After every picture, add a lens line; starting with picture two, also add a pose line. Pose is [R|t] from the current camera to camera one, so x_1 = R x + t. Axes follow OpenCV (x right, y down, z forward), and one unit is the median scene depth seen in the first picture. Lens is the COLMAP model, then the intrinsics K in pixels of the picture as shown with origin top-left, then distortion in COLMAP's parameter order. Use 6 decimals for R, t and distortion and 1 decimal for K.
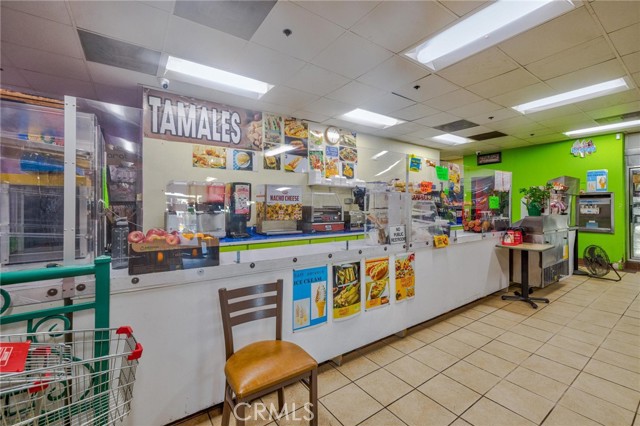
lens RADIAL K [[271.9, 0, 324.1], [0, 271.9, 205.6], [0, 0, 1]] dist [0.001911, 0.000253]
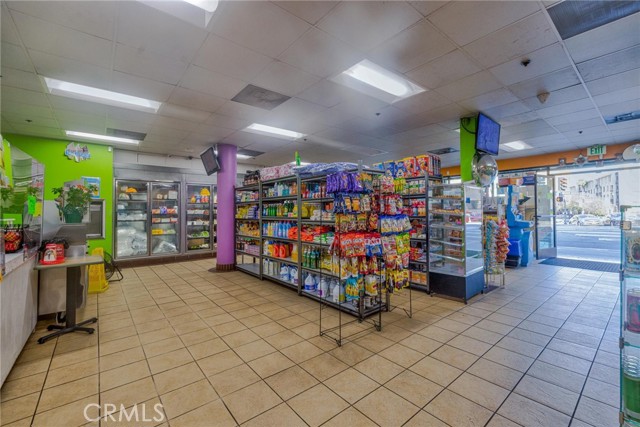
lens RADIAL K [[271.9, 0, 324.1], [0, 271.9, 206.1], [0, 0, 1]] dist [0.001911, 0.000253]
pose [[-0.076271, 0.026631, 0.996731, -0.086898], [0.004055, 0.999643, -0.026398, 0.010469], [-0.997079, 0.002029, -0.076352, 0.263474]]
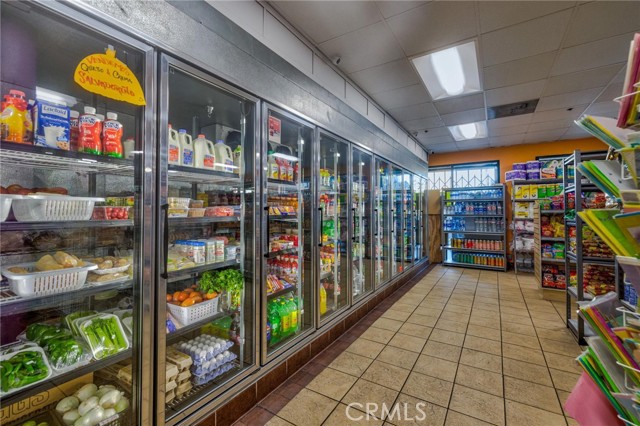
lens RADIAL K [[271.9, 0, 324.1], [0, 271.9, 205.6], [0, 0, 1]] dist [0.001911, 0.000253]
pose [[-0.384092, 0.026984, 0.922900, 1.283377], [0.003660, 0.999609, -0.027703, 0.006194], [-0.923288, -0.007263, -0.384041, 0.762873]]
